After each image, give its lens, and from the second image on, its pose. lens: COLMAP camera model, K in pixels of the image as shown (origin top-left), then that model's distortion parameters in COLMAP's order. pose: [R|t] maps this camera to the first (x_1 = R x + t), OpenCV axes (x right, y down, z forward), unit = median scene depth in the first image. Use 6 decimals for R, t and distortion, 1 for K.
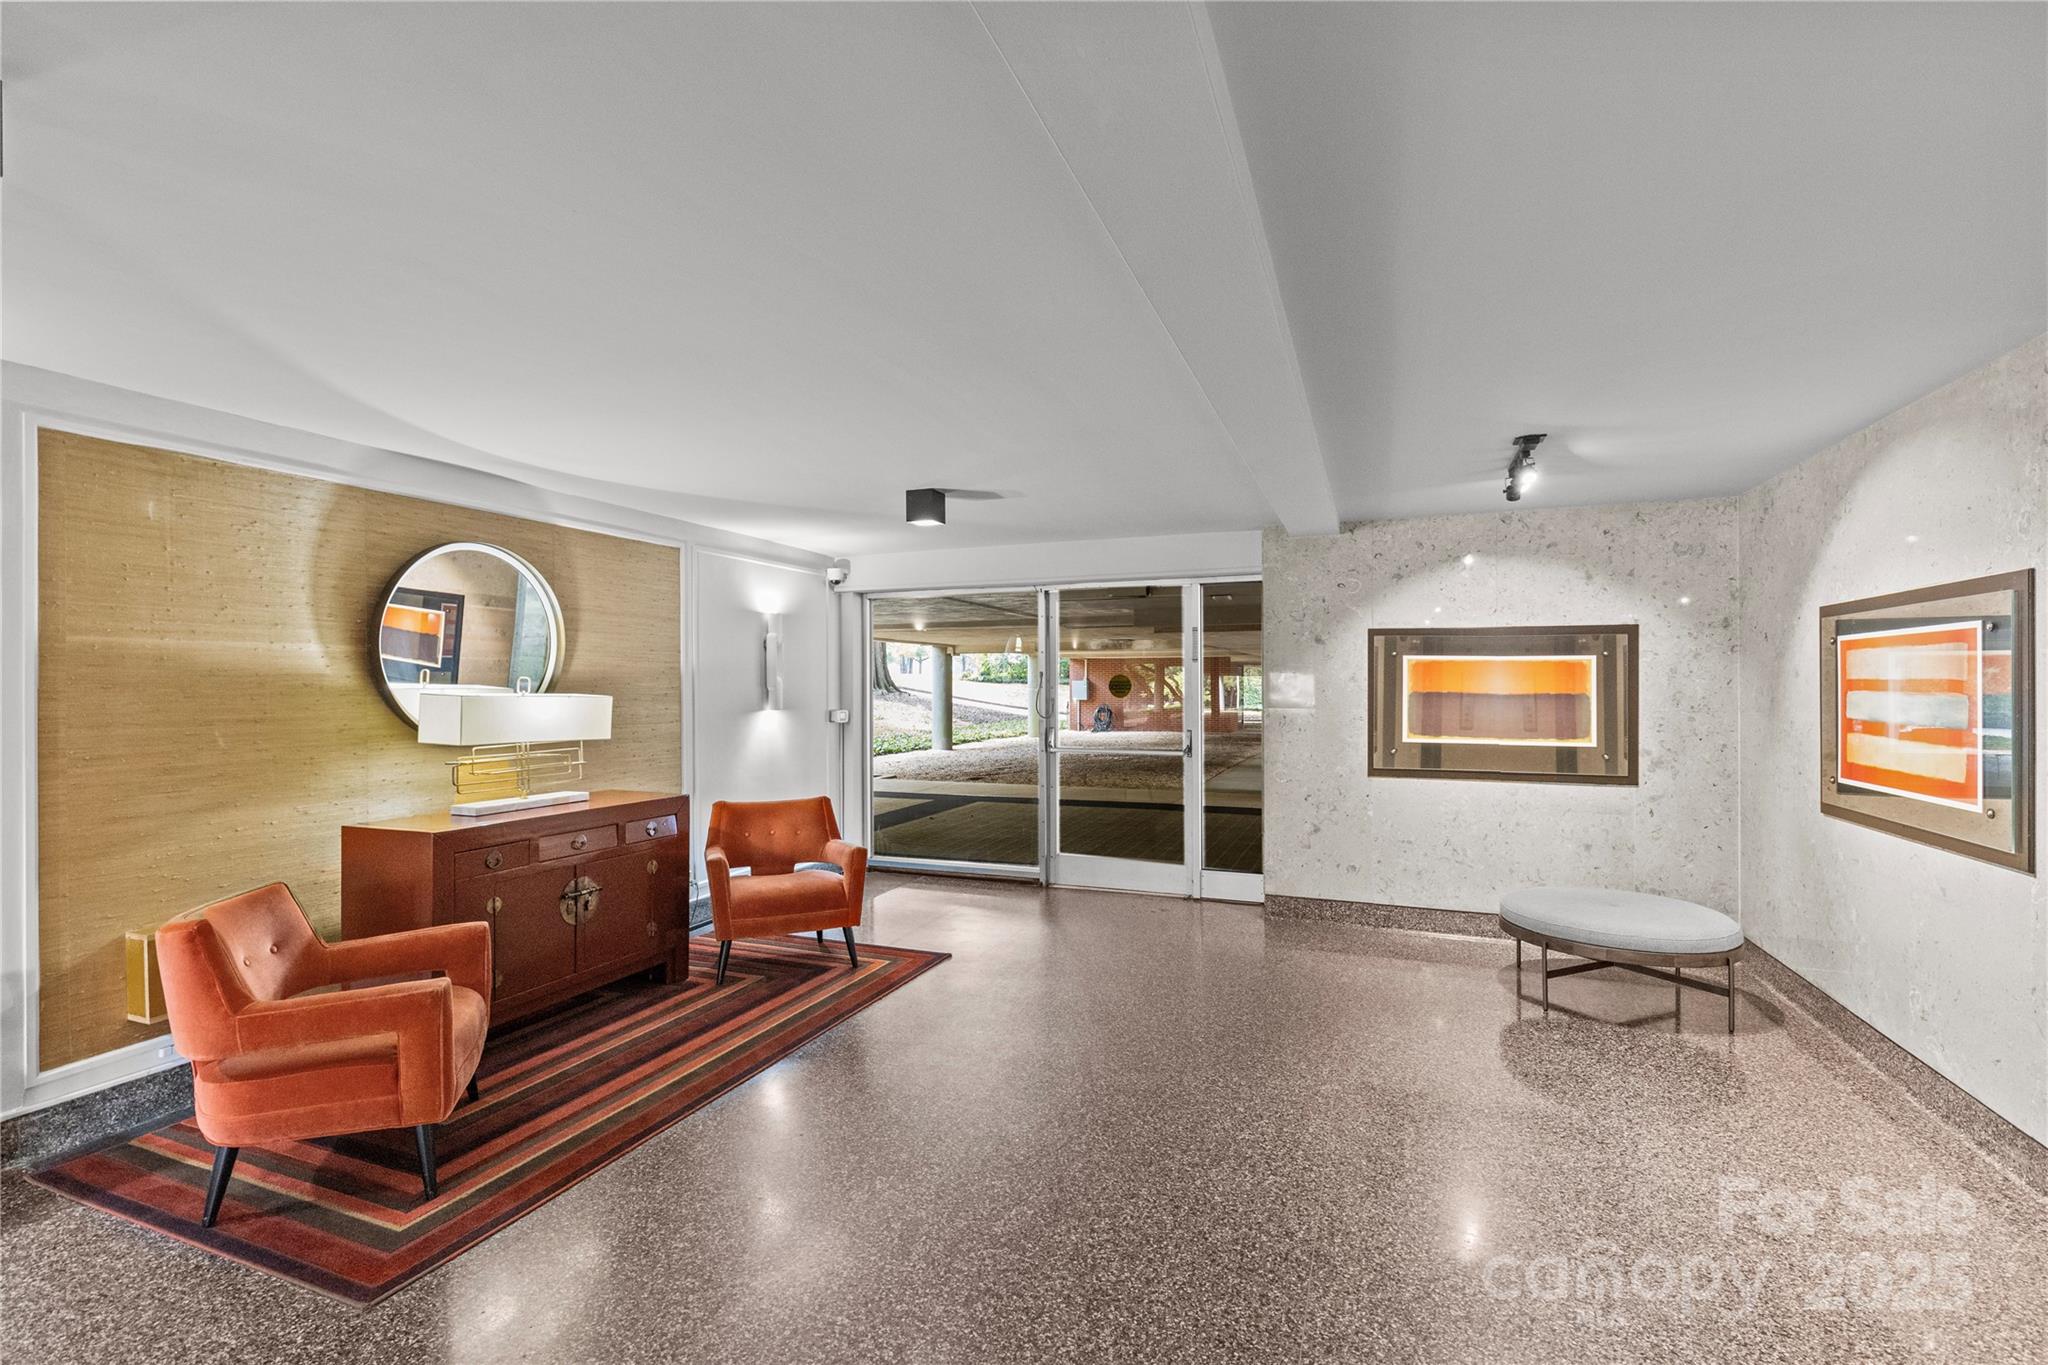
lens RADIAL K [[914.0, 0, 1024.0], [0, 914.0, 682.5], [0, 0, 1]] dist [0.002752, 0.000381]
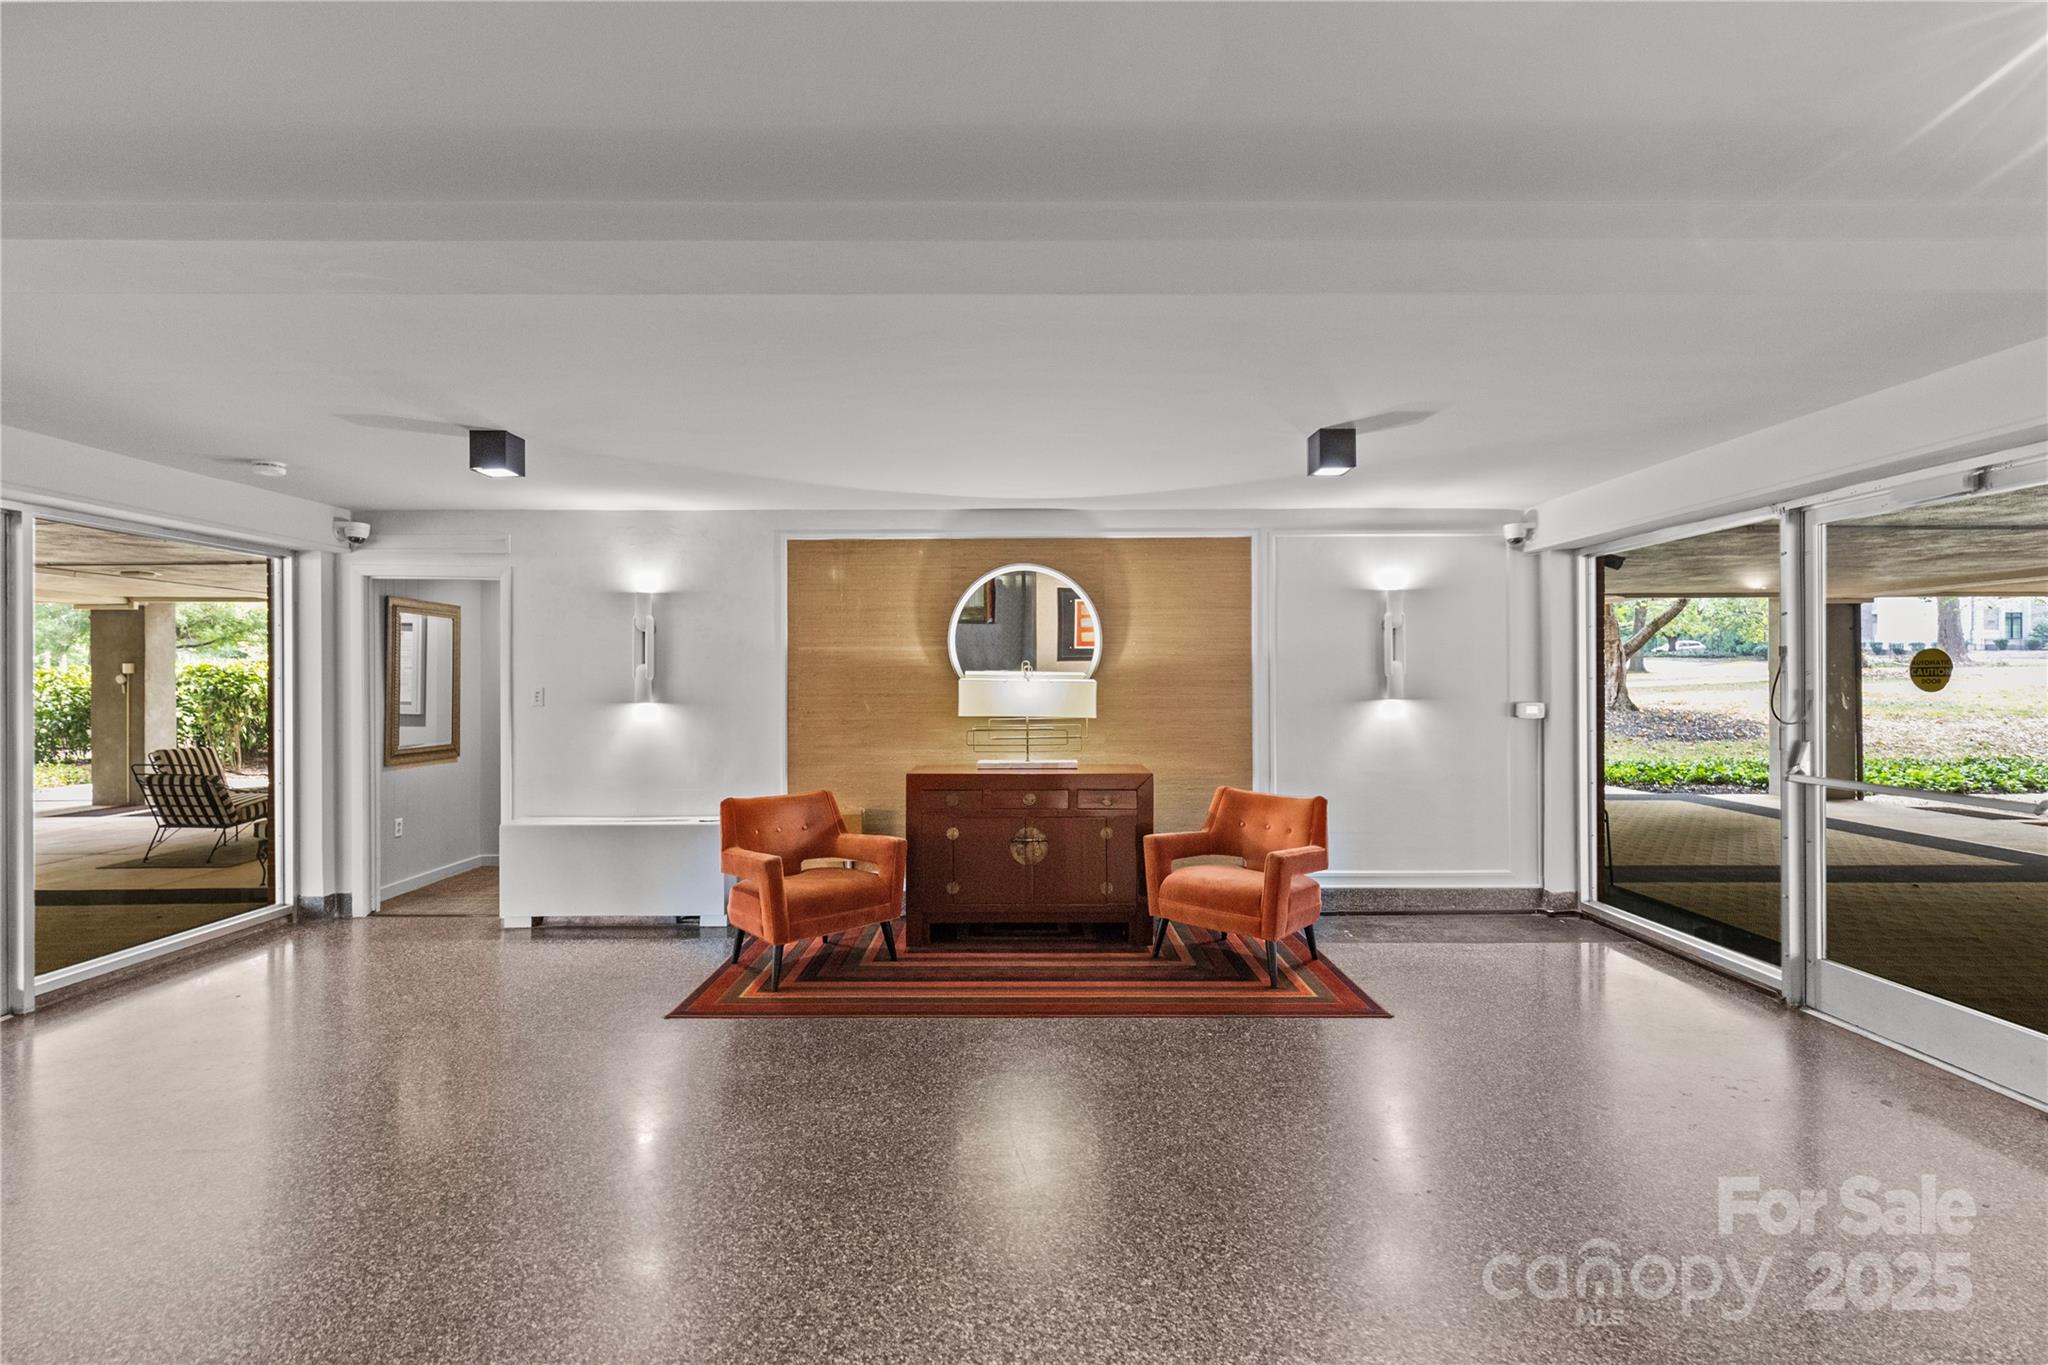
lens RADIAL K [[940.8, 0, 1024.0], [0, 940.8, 682.5], [0, 0, 1]] dist [0.010888, -0.000093]
pose [[0.372116, 0.006274, -0.928165, 0.581152], [0.006270, 0.999937, 0.009273, 0.003944], [0.928165, -0.009270, 0.372054, 0.440030]]
